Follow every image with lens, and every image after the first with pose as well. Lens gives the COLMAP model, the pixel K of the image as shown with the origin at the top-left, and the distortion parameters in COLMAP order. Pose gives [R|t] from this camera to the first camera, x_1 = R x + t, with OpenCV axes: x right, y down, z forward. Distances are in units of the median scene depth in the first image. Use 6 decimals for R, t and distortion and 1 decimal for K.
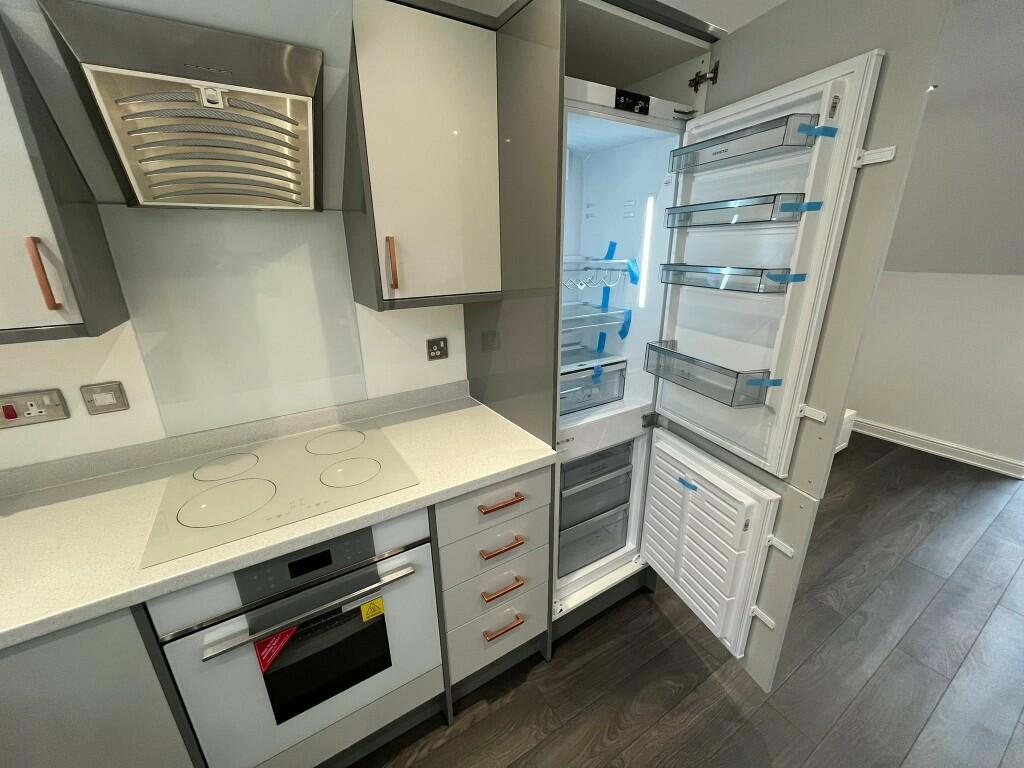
lens RADIAL K [[412.5, 0, 510.0], [0, 412.5, 385.5], [0, 0, 1]] dist [-0.004419, -0.000636]
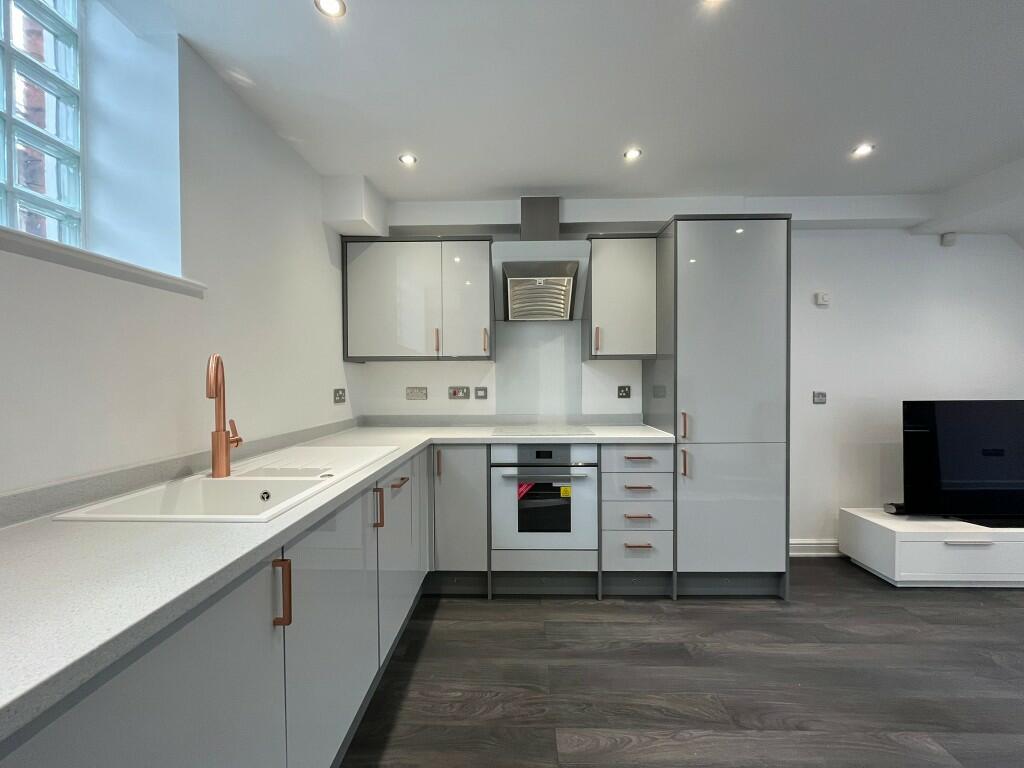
lens RADIAL K [[412.5, 0, 512.3], [0, 412.5, 382.2], [0, 0, 1]] dist [-0.004419, -0.000636]
pose [[0.837174, 0.014158, -0.546753, 0.539411], [-0.179600, 0.951348, -0.250363, 0.555864], [0.516608, 0.307794, 0.798986, -0.919233]]
